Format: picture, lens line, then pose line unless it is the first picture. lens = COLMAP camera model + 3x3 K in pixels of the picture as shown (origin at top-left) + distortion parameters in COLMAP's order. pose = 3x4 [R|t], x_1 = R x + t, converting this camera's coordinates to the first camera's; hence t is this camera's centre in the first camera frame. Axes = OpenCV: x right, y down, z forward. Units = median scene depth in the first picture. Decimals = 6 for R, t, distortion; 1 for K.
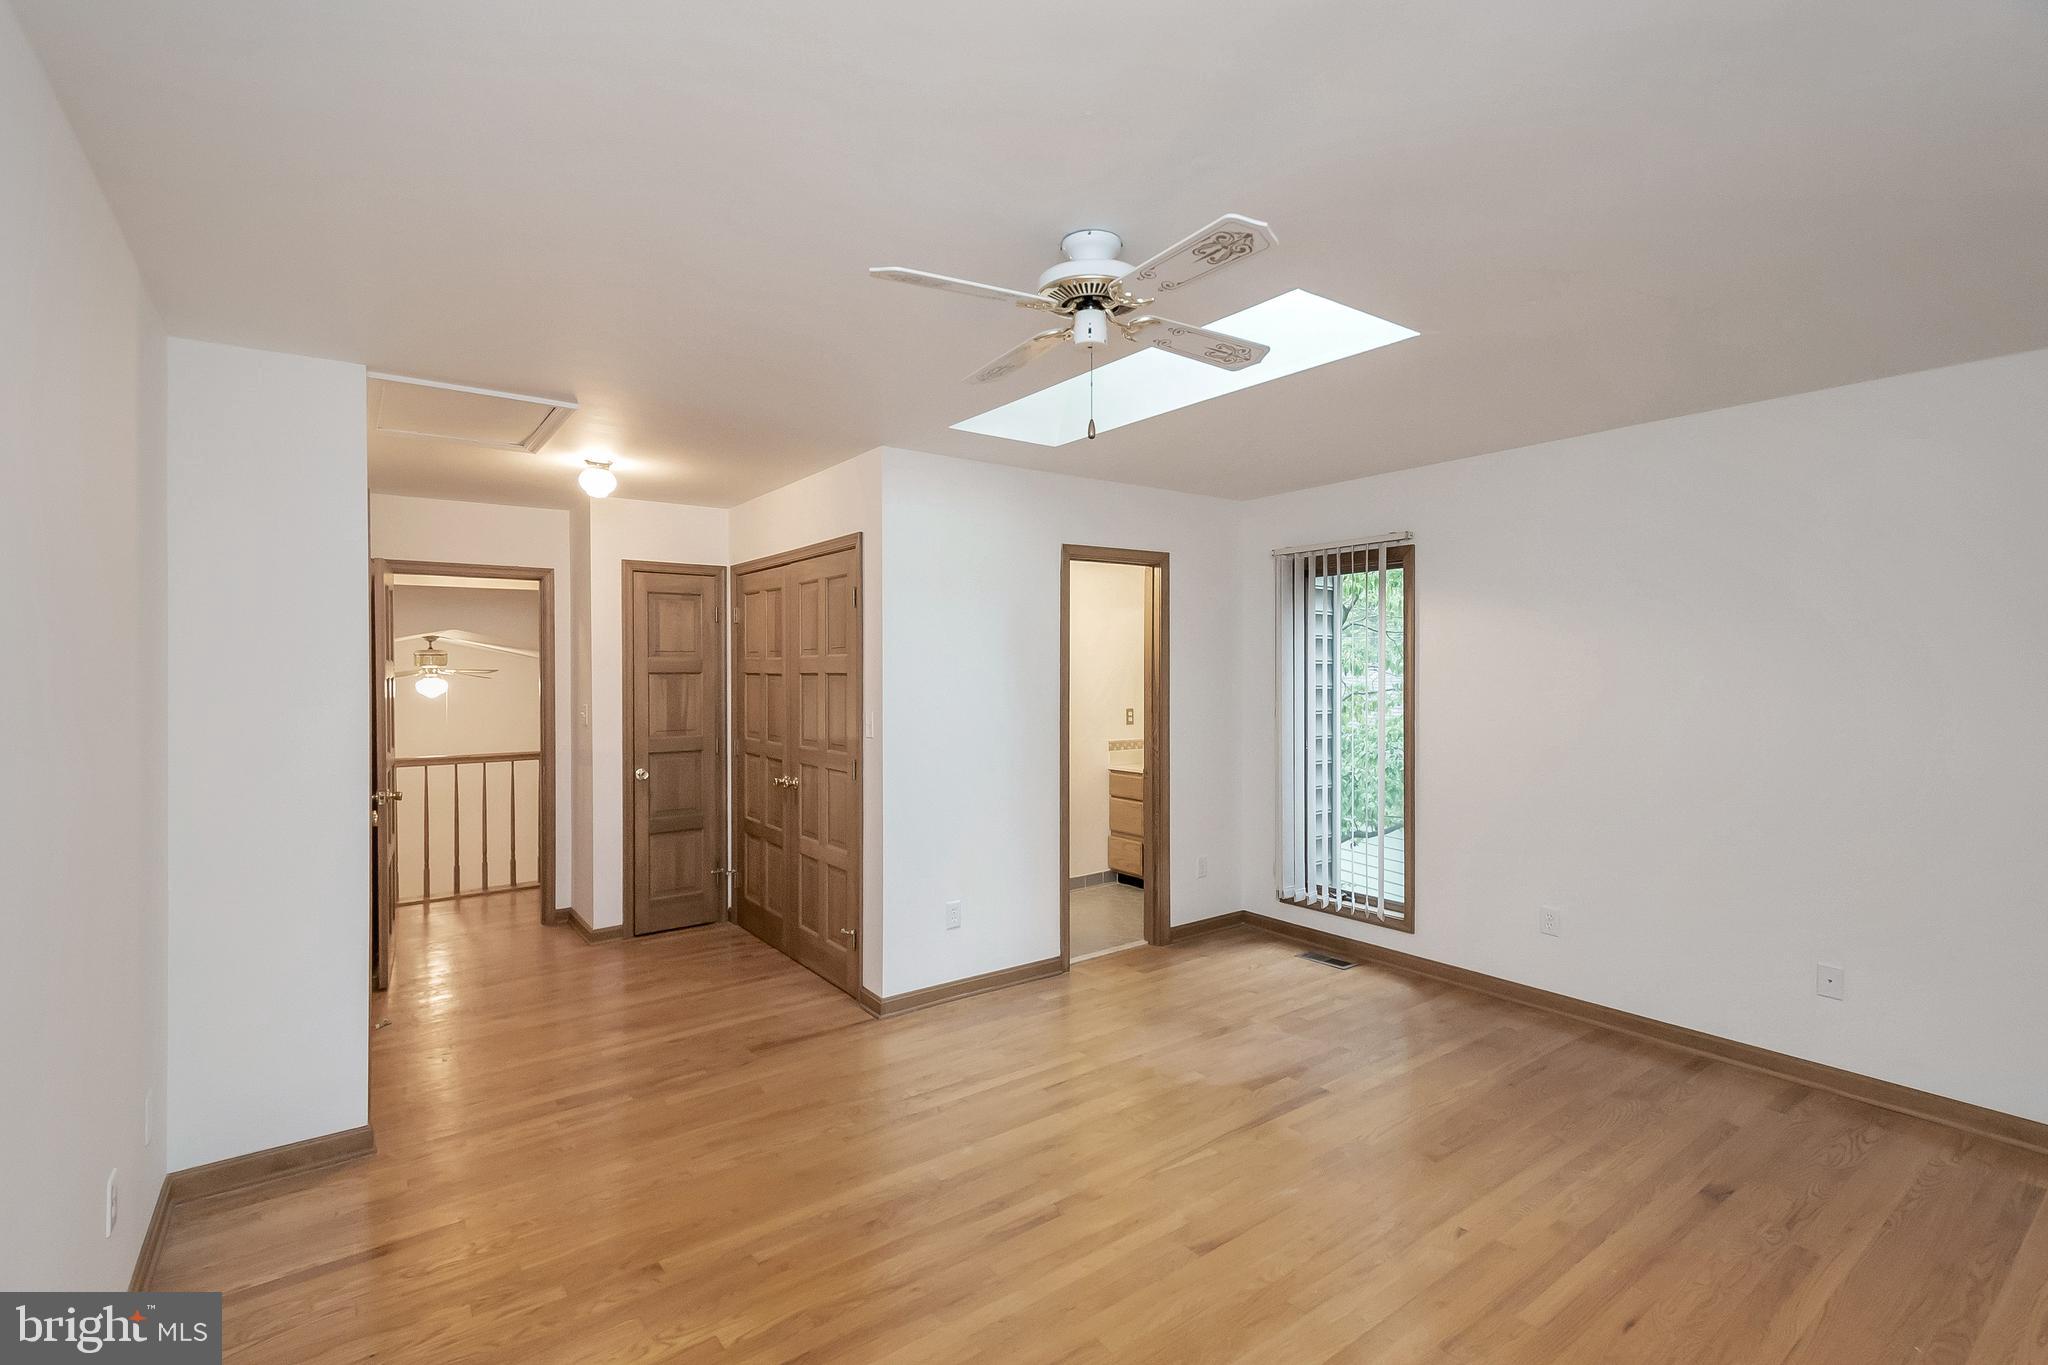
lens RADIAL K [[921.5, 0, 1021.7], [0, 921.5, 681.3], [0, 0, 1]] dist [0.008625, 0.000454]
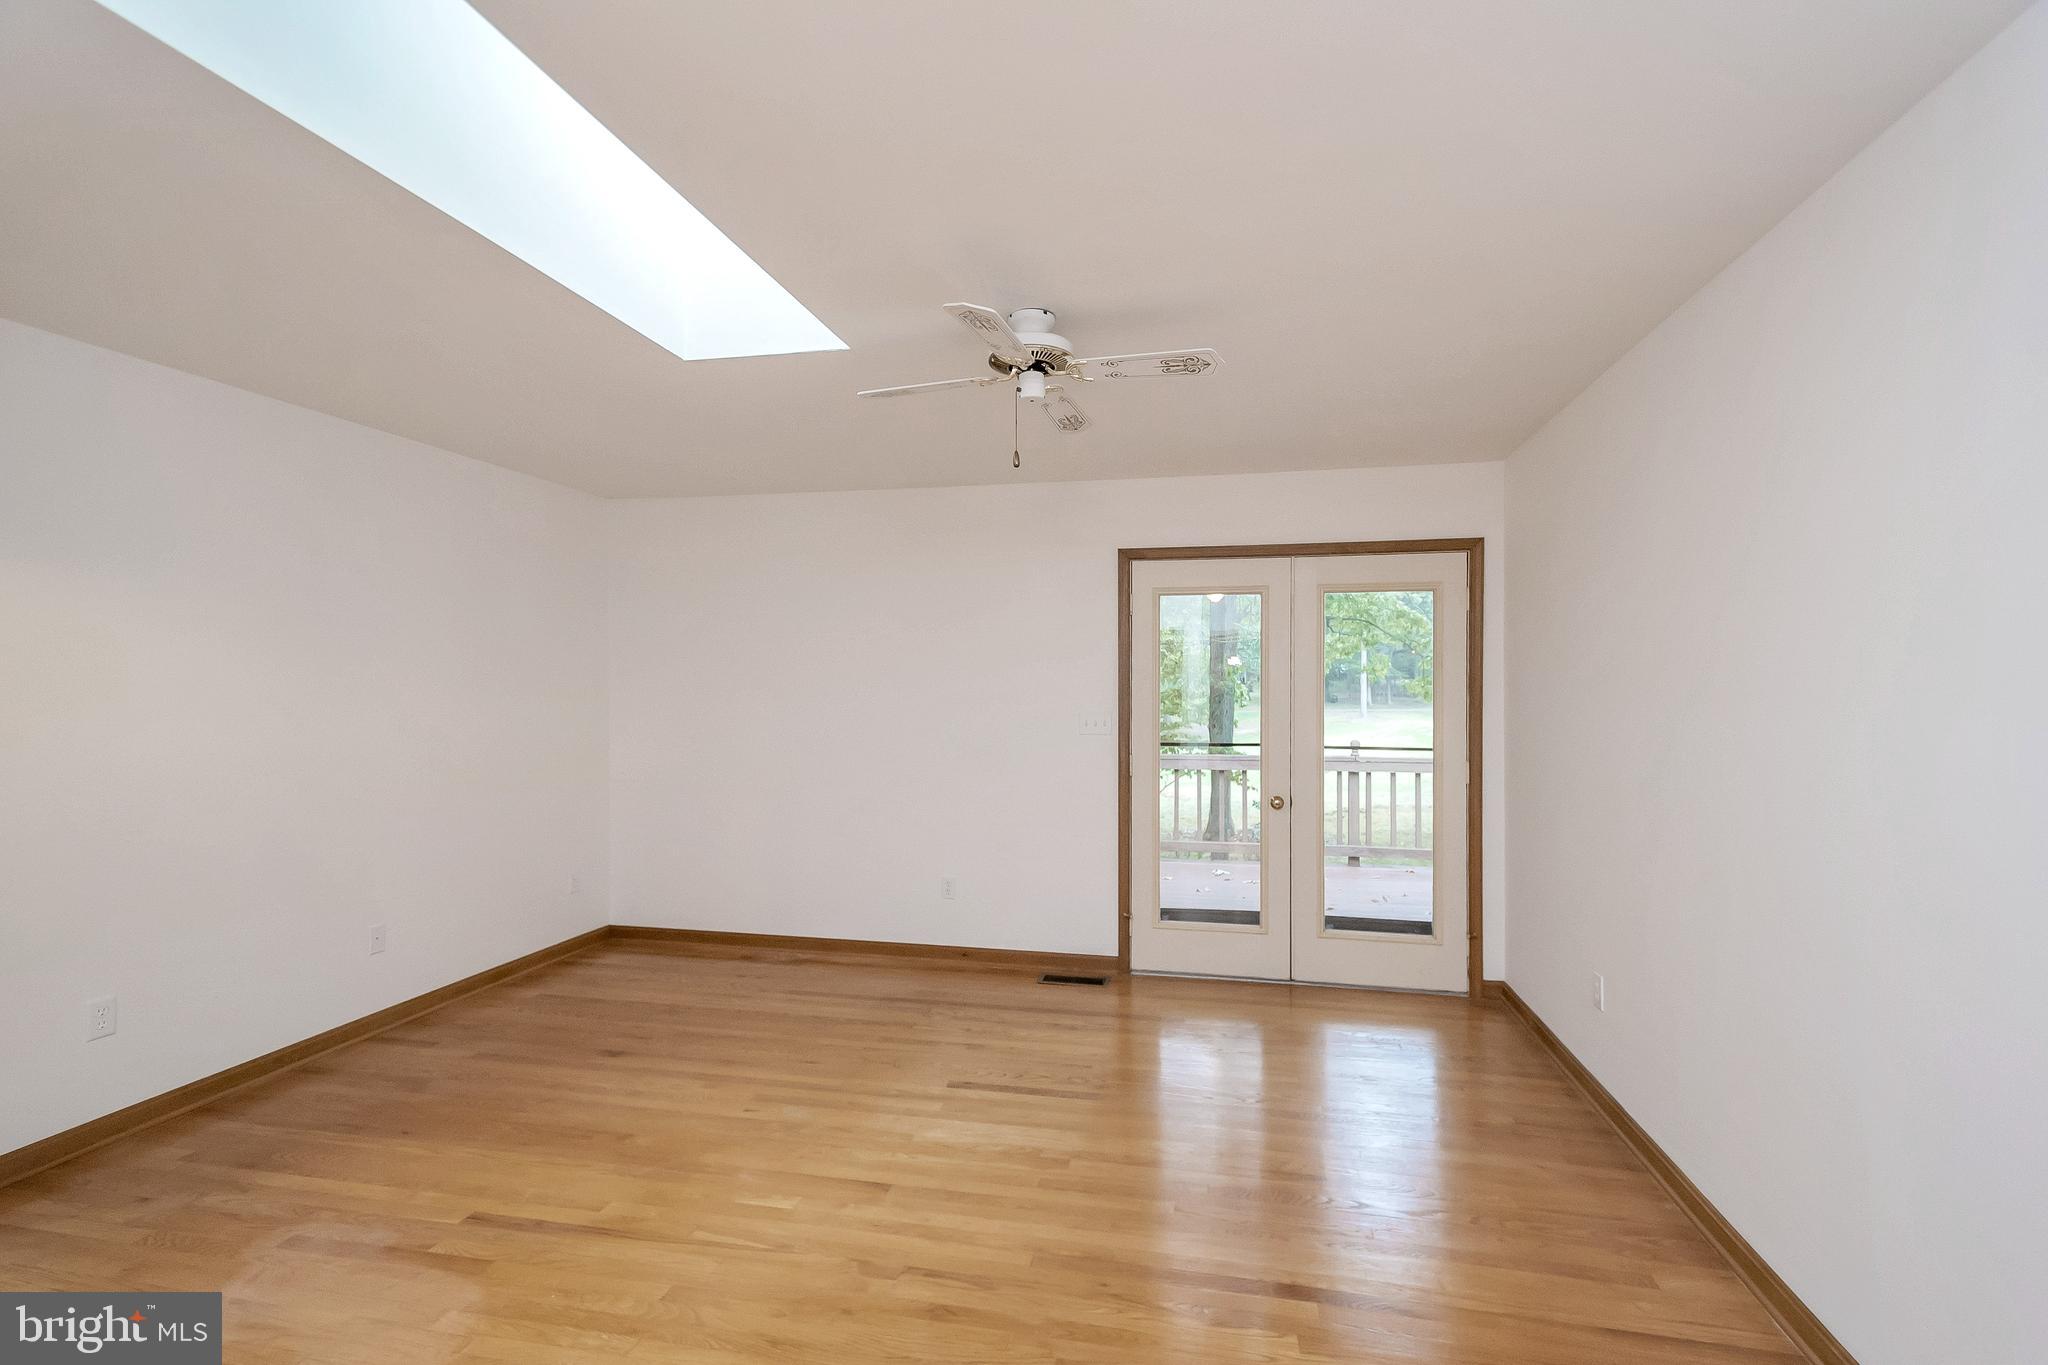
lens RADIAL K [[921.5, 0, 1021.7], [0, 921.5, 681.3], [0, 0, 1]] dist [0.008625, 0.000454]
pose [[-0.651382, 0.004877, 0.758735, -0.561405], [0.009961, 0.999948, 0.002125, 0.004717], [-0.758685, 0.008942, -0.651396, 1.175460]]
